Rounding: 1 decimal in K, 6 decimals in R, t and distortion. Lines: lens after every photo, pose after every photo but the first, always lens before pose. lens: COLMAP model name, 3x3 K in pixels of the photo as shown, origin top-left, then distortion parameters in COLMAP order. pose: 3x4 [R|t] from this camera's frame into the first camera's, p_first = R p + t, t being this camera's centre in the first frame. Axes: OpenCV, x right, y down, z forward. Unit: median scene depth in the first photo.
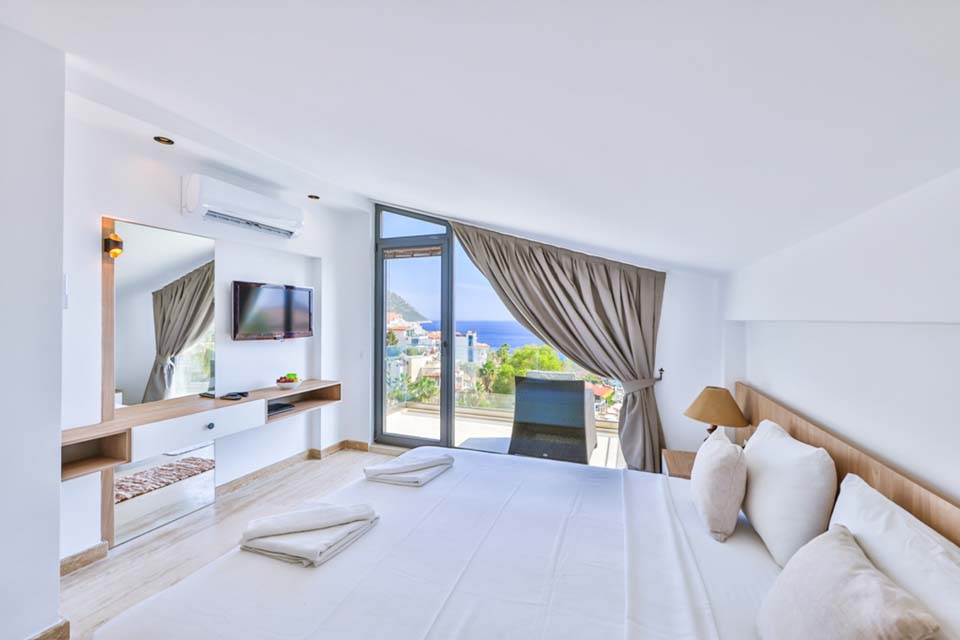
lens RADIAL K [[377.8, 0, 481.4], [0, 377.8, 311.5], [0, 0, 1]] dist [-0.001111, -0.000017]
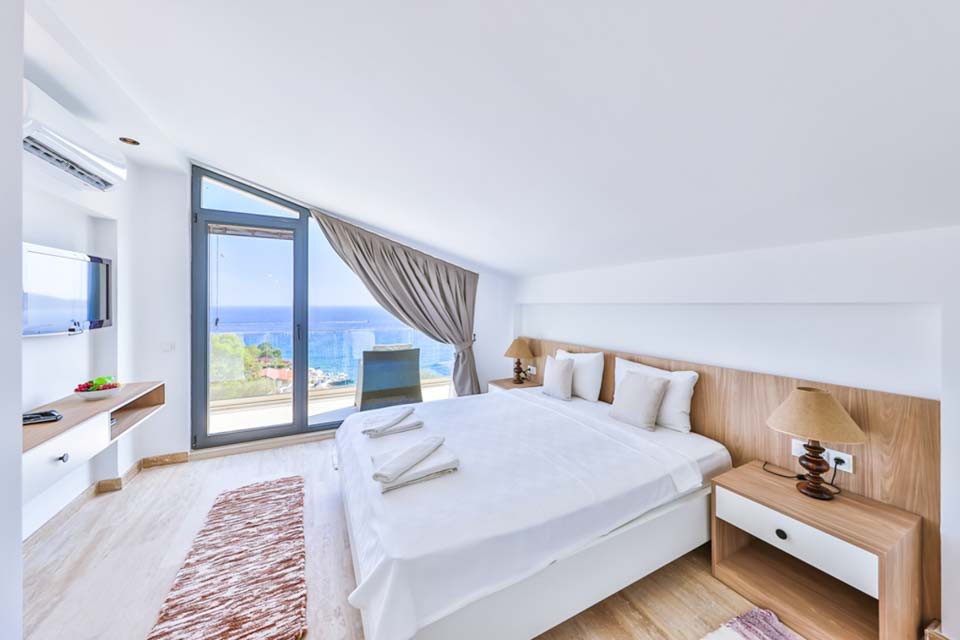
lens RADIAL K [[340.7, 0, 482.2], [0, 340.7, 301.0], [0, 0, 1]] dist [-0.001703, -0.000158]
pose [[0.660386, 0.005921, 0.750903, -0.475525], [-0.014845, 0.999876, 0.005172, 0.002539], [-0.750779, -0.014562, 0.660393, 0.020057]]
